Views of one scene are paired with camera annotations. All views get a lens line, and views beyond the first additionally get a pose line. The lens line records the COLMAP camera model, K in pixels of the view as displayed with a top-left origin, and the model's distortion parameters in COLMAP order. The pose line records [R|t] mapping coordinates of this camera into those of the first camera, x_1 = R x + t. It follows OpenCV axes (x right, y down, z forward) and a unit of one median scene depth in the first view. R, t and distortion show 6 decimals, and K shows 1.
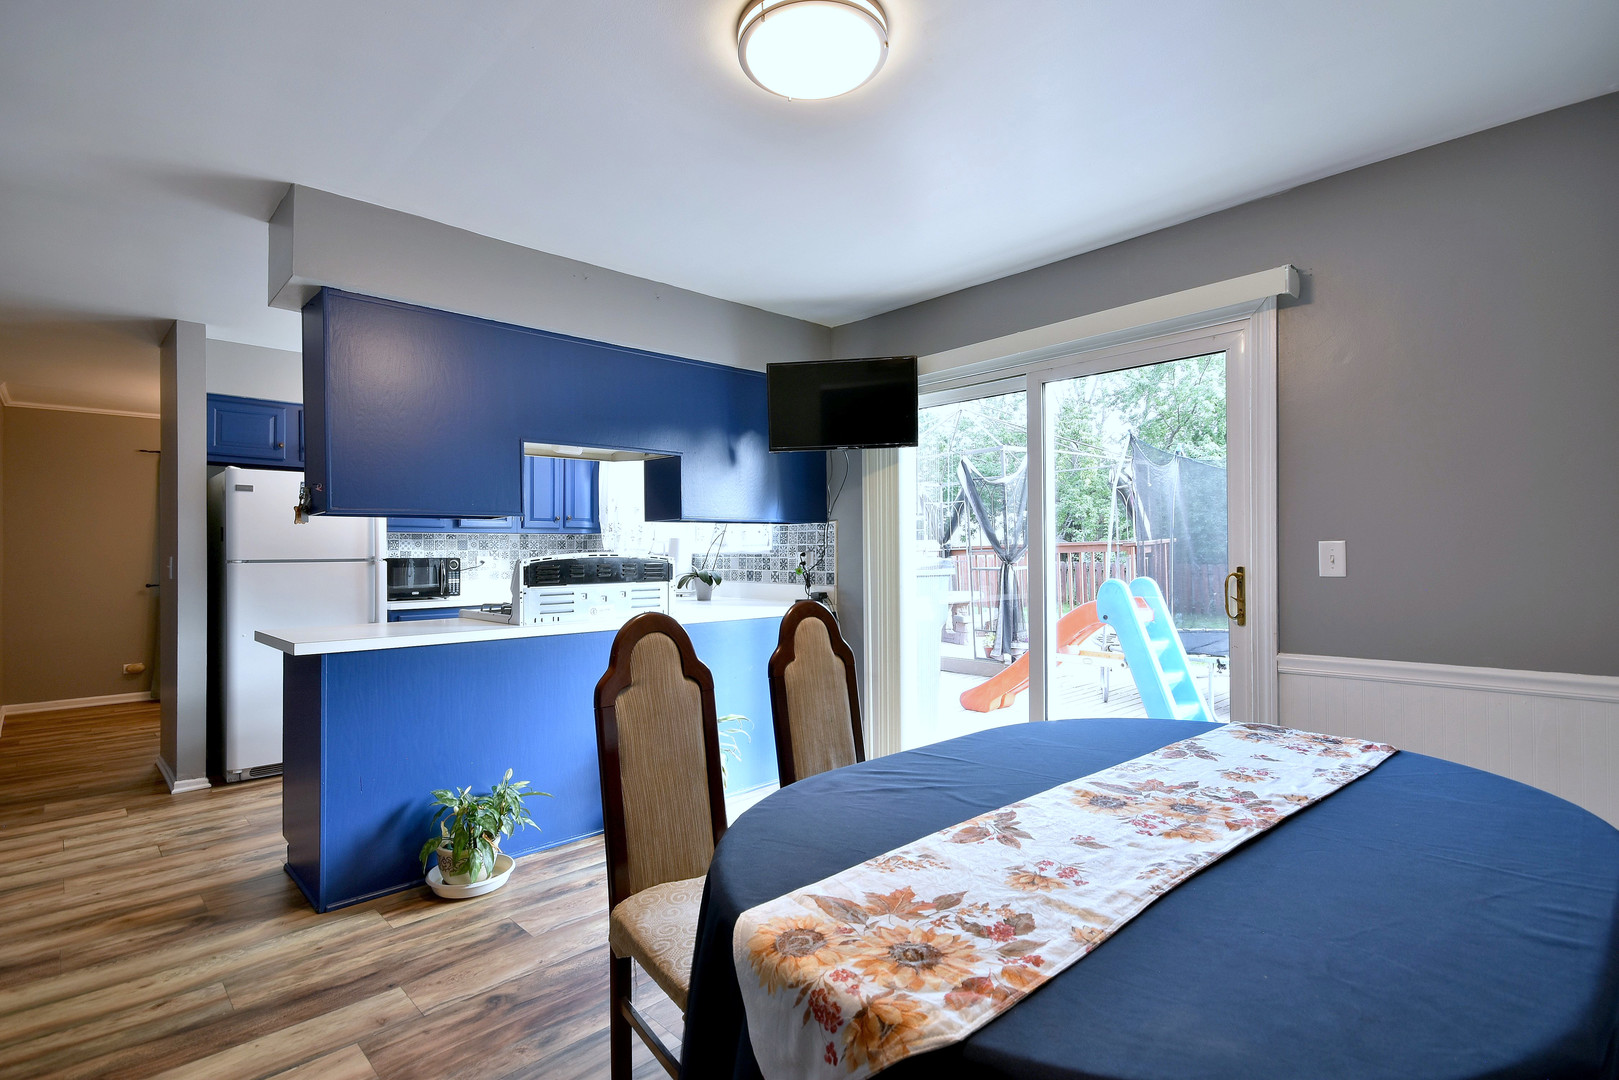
lens RADIAL K [[798.6, 0, 812.6], [0, 798.6, 539.0], [0, 0, 1]] dist [-0.000629, 0.000715]
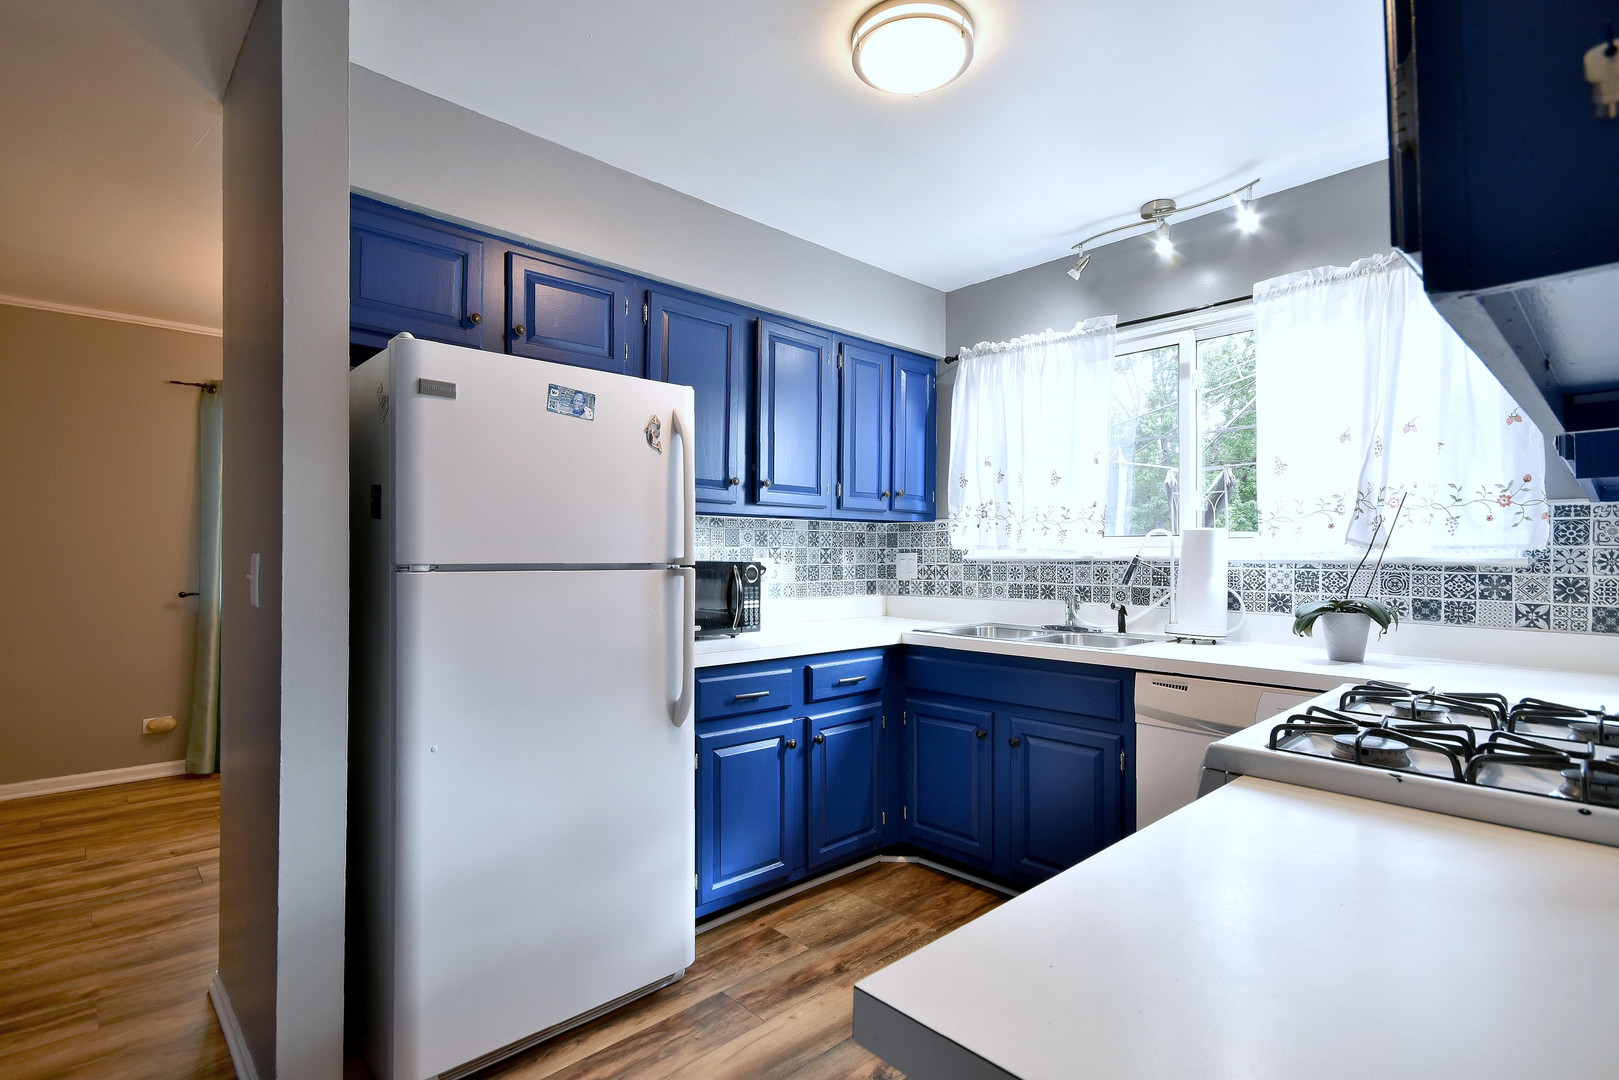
lens RADIAL K [[798.6, 0, 803.9], [0, 798.6, 544.1], [0, 0, 1]] dist [-0.000629, 0.000715]
pose [[0.999664, 0.015699, -0.020637, -0.452426], [-0.015519, 0.999841, 0.008831, 0.008044], [0.020773, -0.008508, 0.999748, 0.522496]]
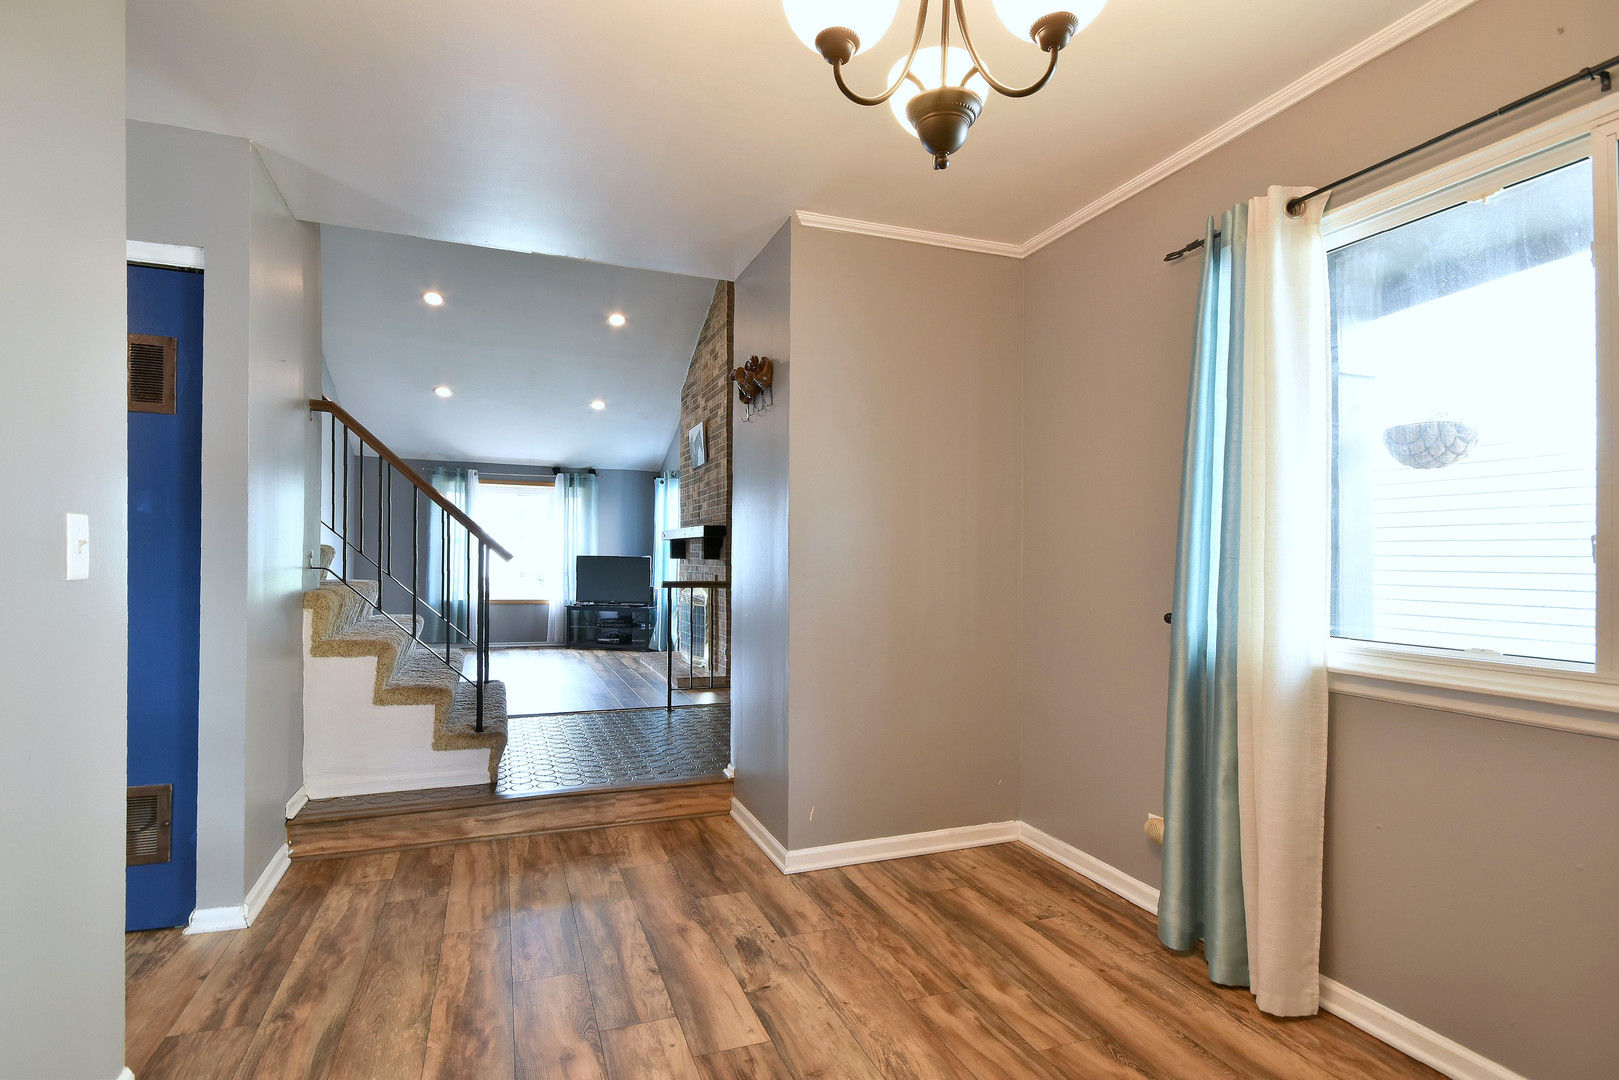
lens RADIAL K [[812.1, 0, 817.4], [0, 812.1, 568.7], [0, 0, 1]] dist [0.018248, 0.001201]
pose [[-0.385802, 0.016032, -0.922442, -0.582423], [0.003672, 0.999868, 0.015842, 0.038664], [0.922574, 0.002725, -0.385810, 1.365363]]
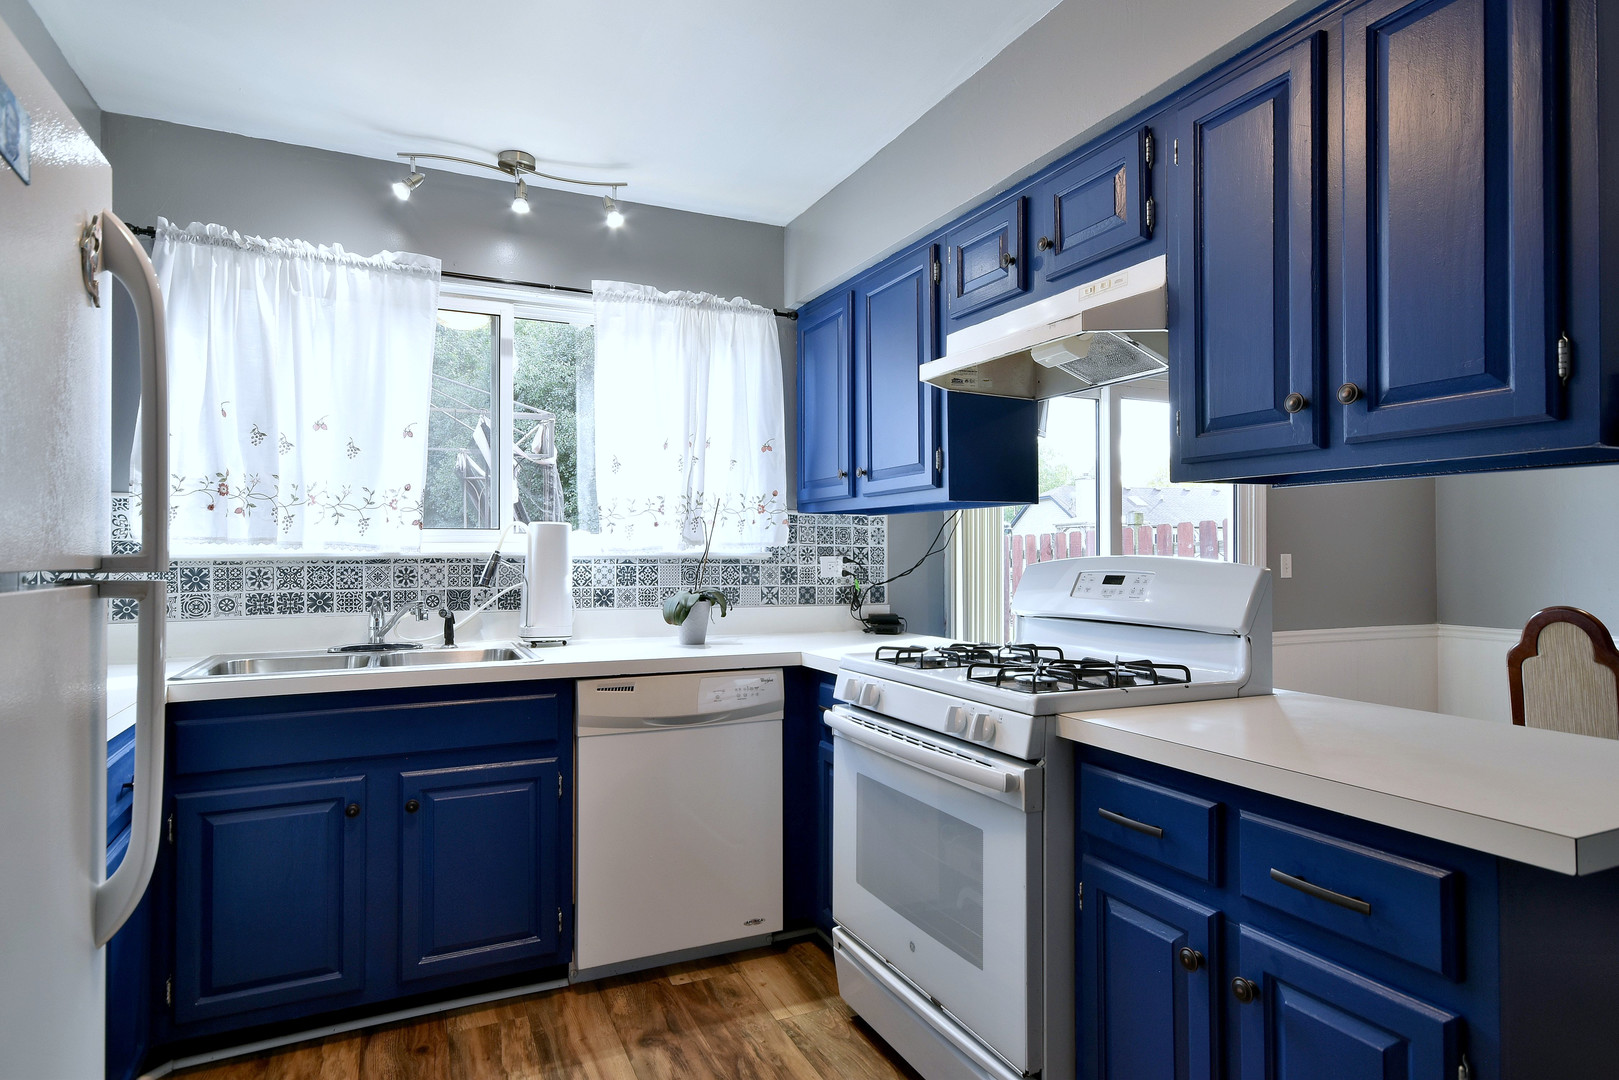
lens RADIAL K [[865.5, 0, 807.1], [0, 865.5, 548.7], [0, 0, 1]] dist [-0.000390, 0.000683]
pose [[0.312042, 0.032934, 0.949497, -0.670419], [-0.013610, 0.999451, -0.030194, 0.030150], [-0.949971, -0.003501, 0.312319, 0.750708]]
